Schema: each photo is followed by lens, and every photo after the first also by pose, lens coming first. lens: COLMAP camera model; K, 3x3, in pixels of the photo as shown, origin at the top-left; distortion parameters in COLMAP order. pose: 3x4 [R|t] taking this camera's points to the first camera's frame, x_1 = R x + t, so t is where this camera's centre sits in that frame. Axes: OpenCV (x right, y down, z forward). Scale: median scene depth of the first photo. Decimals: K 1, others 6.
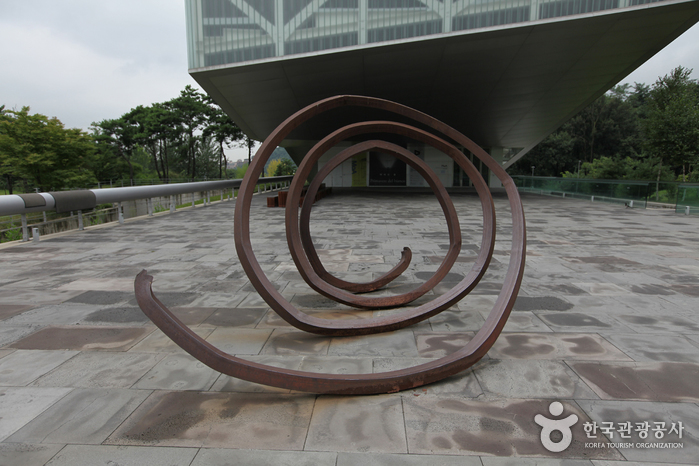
lens RADIAL K [[413.9, 0, 349.8], [0, 413.9, 231.9], [0, 0, 1]] dist [-0.024891, 0.013192]
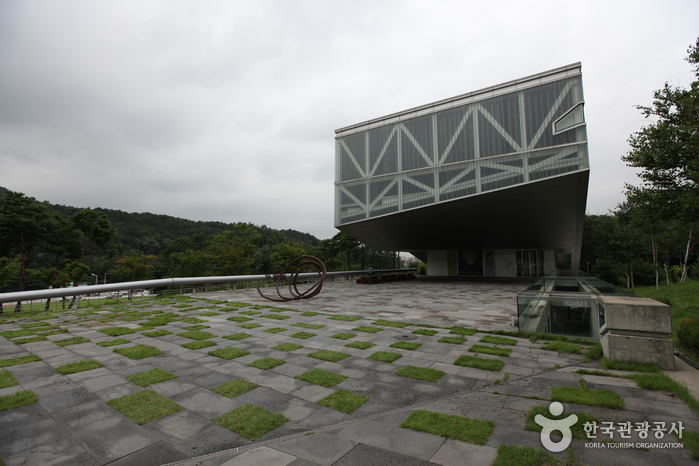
lens RADIAL K [[329.3, 0, 350.5], [0, 329.3, 229.4], [0, 0, 1]] dist [-0.003429, -0.000055]
pose [[0.870868, -0.057667, -0.488122, 0.671451], [-0.065823, 0.970465, -0.232087, 0.074723], [0.487089, 0.234247, 0.841352, -0.610809]]
